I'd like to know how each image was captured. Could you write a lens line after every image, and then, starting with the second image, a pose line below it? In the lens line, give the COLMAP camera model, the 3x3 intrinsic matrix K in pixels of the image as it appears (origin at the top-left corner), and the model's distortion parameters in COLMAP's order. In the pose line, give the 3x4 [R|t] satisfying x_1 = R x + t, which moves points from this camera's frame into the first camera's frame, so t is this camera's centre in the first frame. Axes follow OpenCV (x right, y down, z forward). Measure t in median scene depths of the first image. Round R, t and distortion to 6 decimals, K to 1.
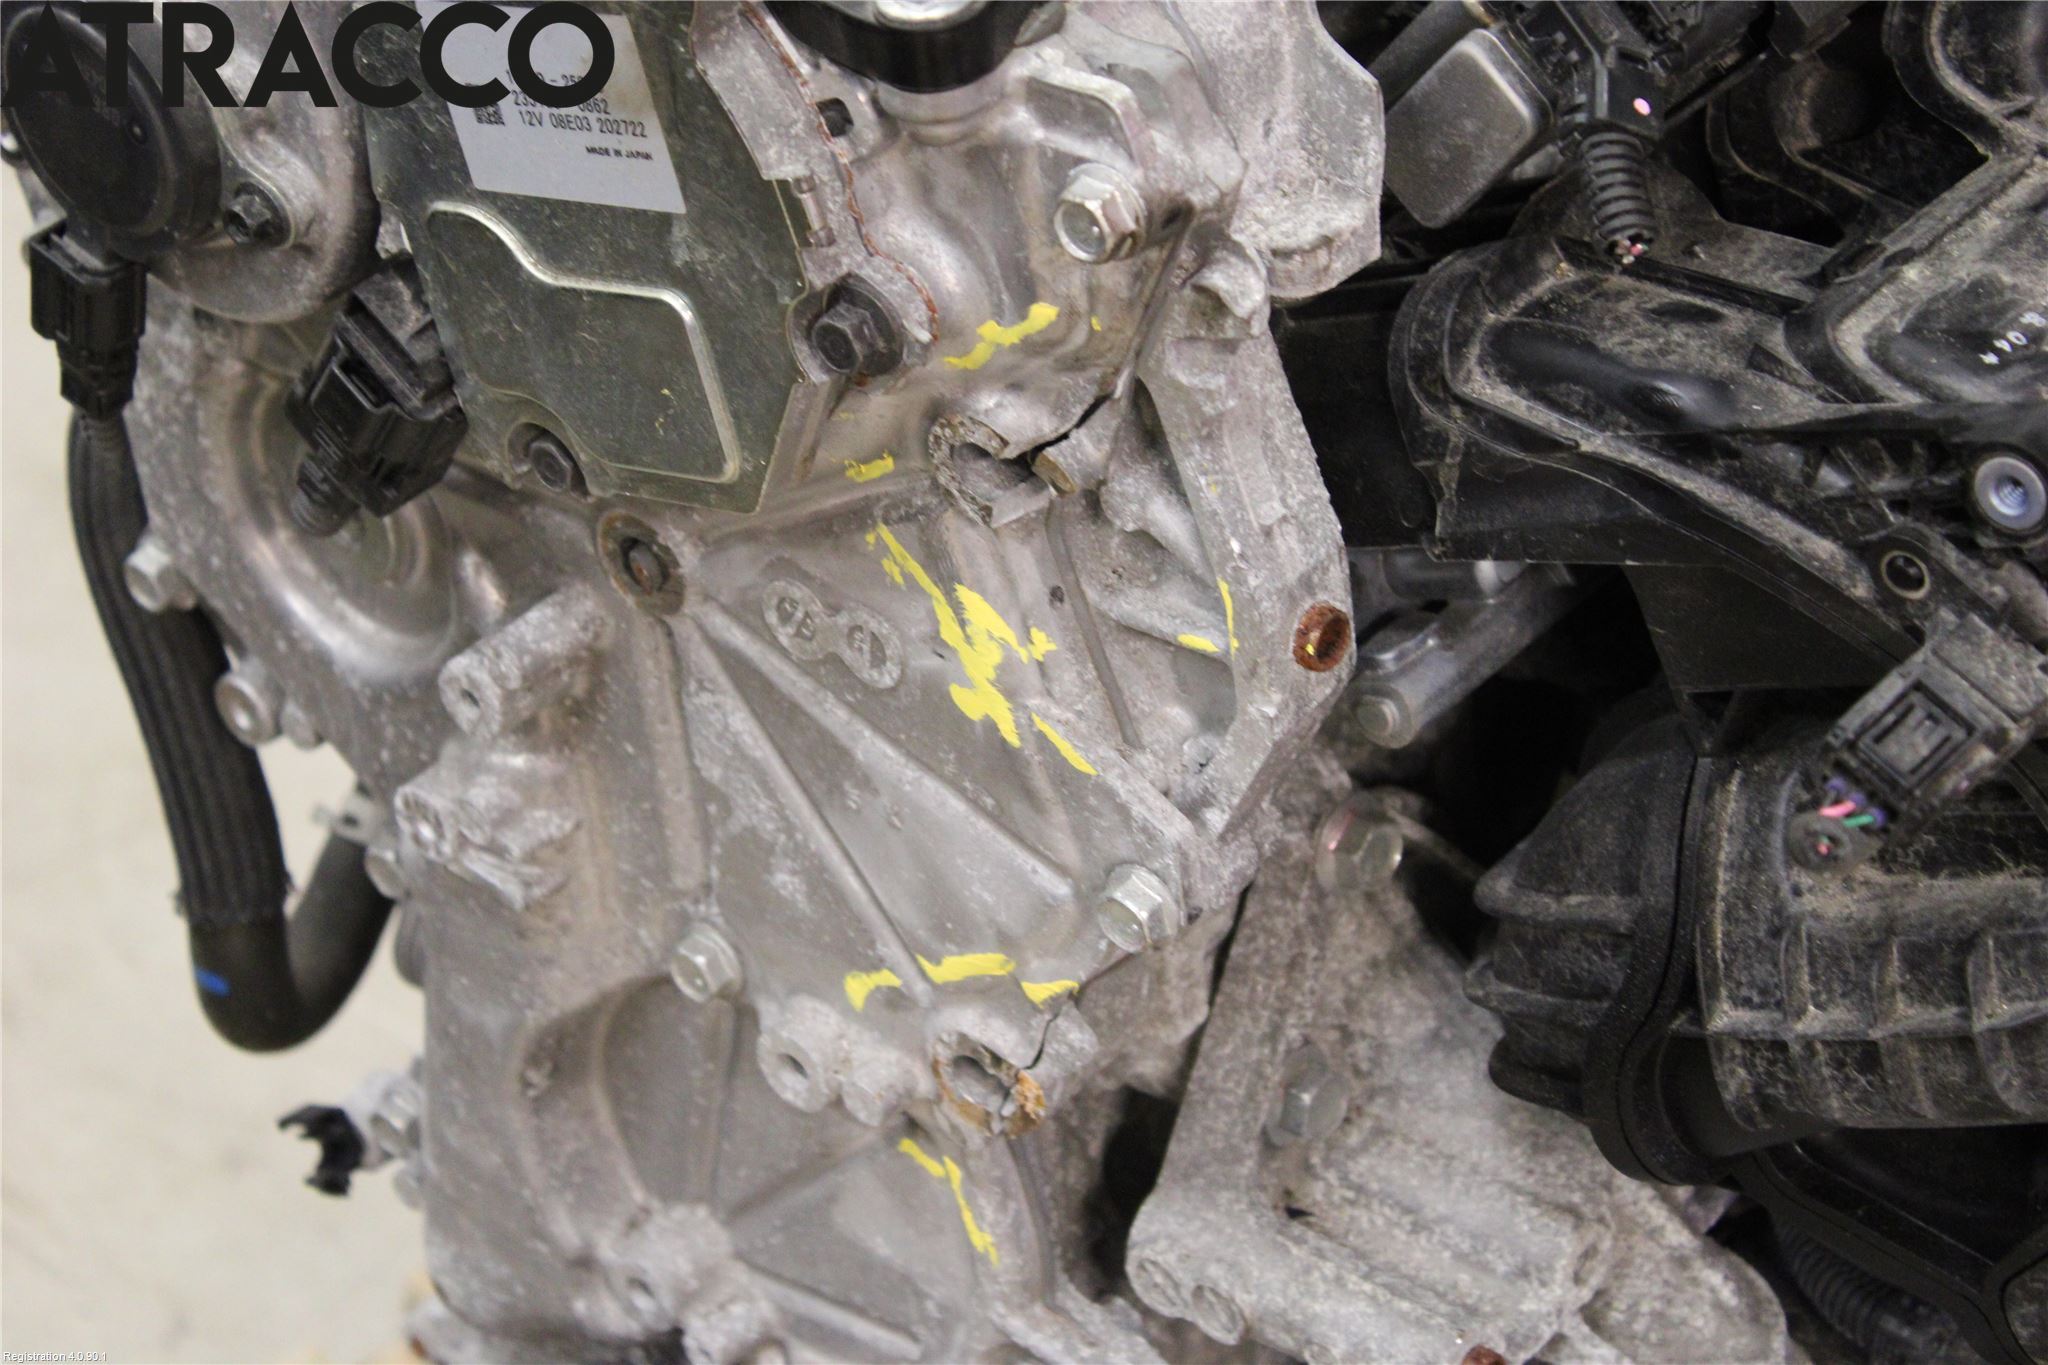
lens RADIAL K [[5209.2, 0, 1024.0], [0, 5209.2, 682.2], [0, 0, 1]] dist [-0.331144, 0.000000]
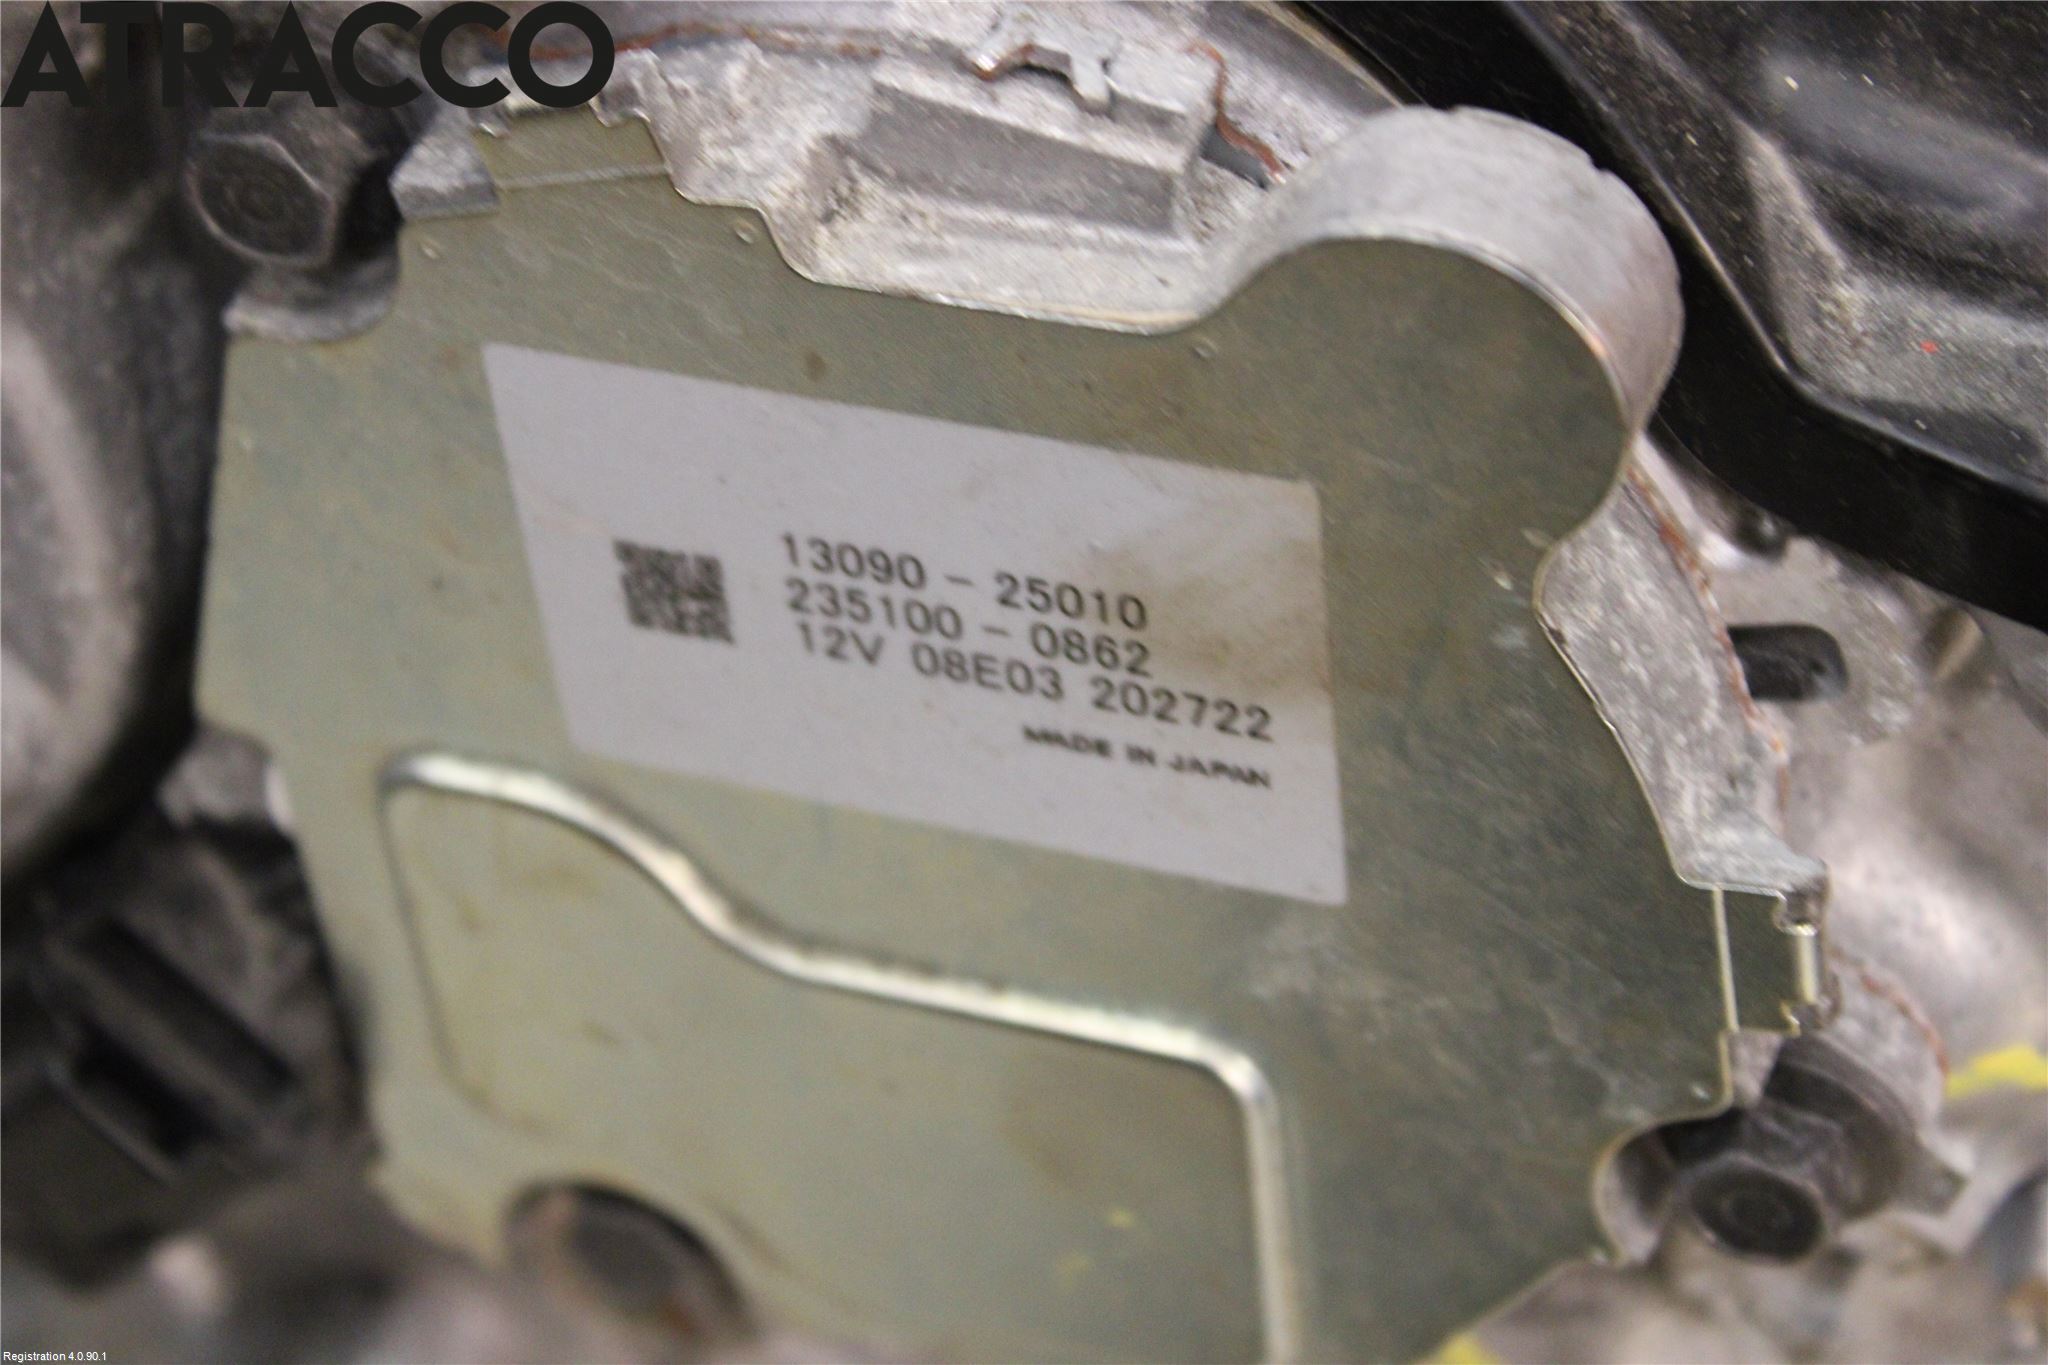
lens RADIAL K [[5209.2, 0, 1024.3], [0, 5209.2, 682.2], [0, 0, 1]] dist [-0.331144, 0.000000]
pose [[0.925369, -0.131653, 0.355471, -0.222231], [0.048870, 0.971359, 0.232536, -0.198080], [-0.375904, -0.197809, 0.905300, 0.677807]]
